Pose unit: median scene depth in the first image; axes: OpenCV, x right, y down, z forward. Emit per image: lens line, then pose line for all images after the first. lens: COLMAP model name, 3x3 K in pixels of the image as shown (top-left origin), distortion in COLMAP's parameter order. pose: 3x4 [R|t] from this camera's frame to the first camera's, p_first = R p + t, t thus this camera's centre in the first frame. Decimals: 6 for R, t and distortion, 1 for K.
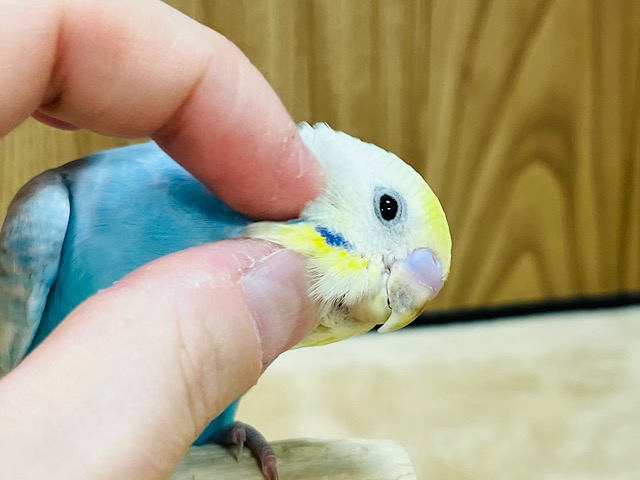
lens RADIAL K [[1152.4, 0, 320.0], [0, 1152.4, 240.0], [0, 0, 1]] dist [-0.001254, -0.030171]
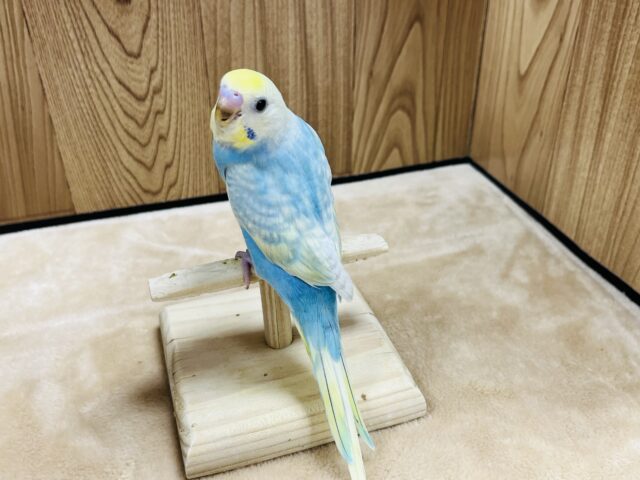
lens RADIAL K [[657.3, 0, 320.0], [0, 657.3, 240.0], [0, 0, 1]] dist [0.017871, -0.022520]
pose [[0.989701, -0.078095, 0.119969, -0.161380], [0.053338, 0.978909, 0.197210, -0.083435], [-0.132840, -0.188780, 0.972993, -0.351273]]
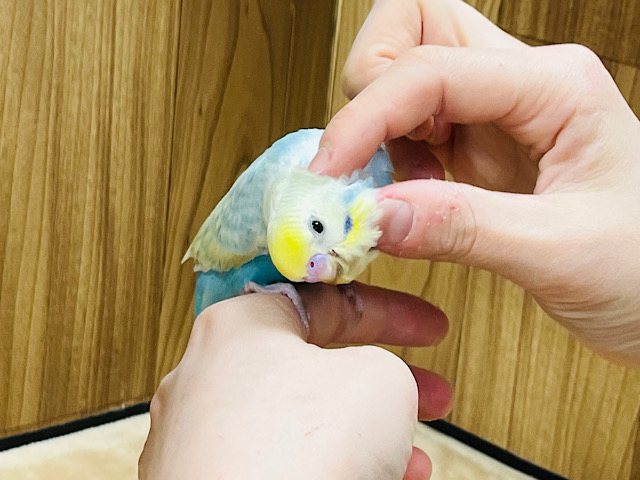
lens RADIAL K [[1656.7, 0, 320.0], [0, 1656.7, 240.0], [0, 0, 1]] dist [0.033527, 0.473815]
pose [[0.828144, -0.094395, 0.552510, -0.951998], [0.115699, 0.993277, -0.003719, -0.116858], [-0.548445, 0.067005, 0.833498, -0.959014]]
